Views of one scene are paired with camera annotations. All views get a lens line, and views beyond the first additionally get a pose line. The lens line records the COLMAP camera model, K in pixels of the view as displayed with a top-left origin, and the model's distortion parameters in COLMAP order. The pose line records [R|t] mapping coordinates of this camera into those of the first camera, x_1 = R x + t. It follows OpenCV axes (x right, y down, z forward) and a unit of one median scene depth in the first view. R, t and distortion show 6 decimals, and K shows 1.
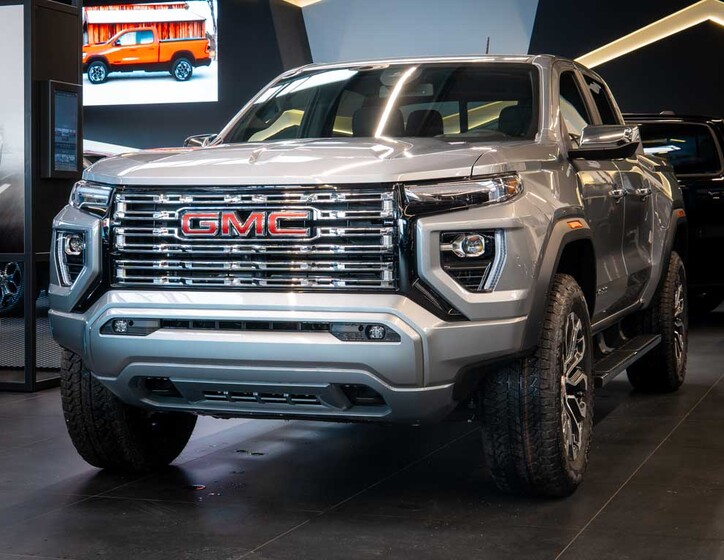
lens RADIAL K [[1494.4, 0, 362.0], [0, 1494.4, 280.0], [0, 0, 1]] dist [-0.057394, -0.399242]
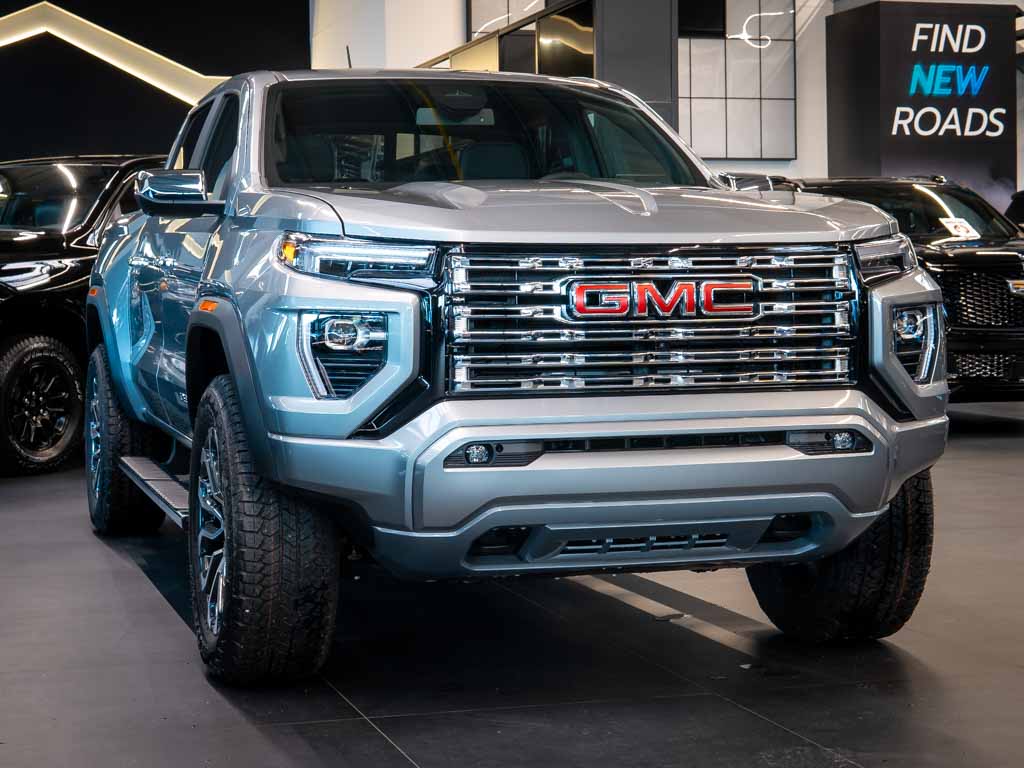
lens RADIAL K [[1951.2, 0, 480.1], [0, 1951.2, 383.0], [0, 0, 1]] dist [-0.040488, 0.252957]
pose [[0.819736, -0.034005, 0.571732, -0.678167], [0.034517, 0.999355, 0.009949, -0.009753], [-0.571701, 0.011579, 0.820380, 0.290182]]
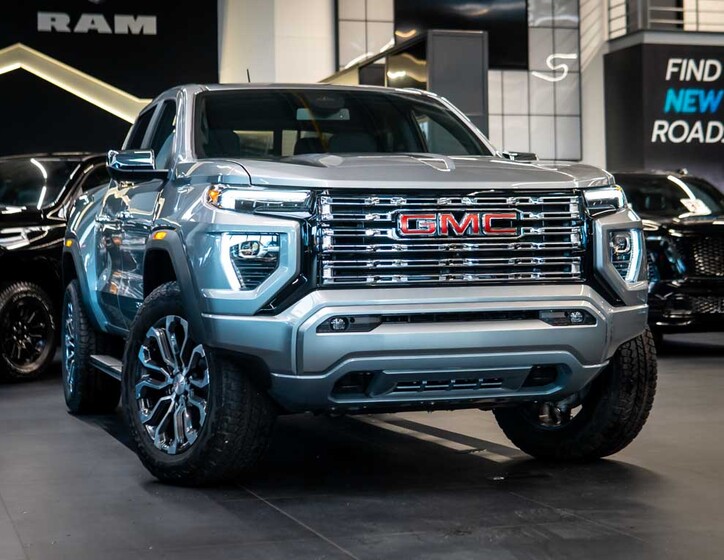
lens RADIAL K [[1494.4, 0, 362.0], [0, 1494.4, 280.0], [0, 0, 1]] dist [-0.057394, -0.399242]
pose [[0.812553, -0.017183, 0.582633, -0.770933], [0.039493, 0.998891, -0.025618, 0.028330], [-0.581547, 0.043826, 0.812331, 0.154603]]
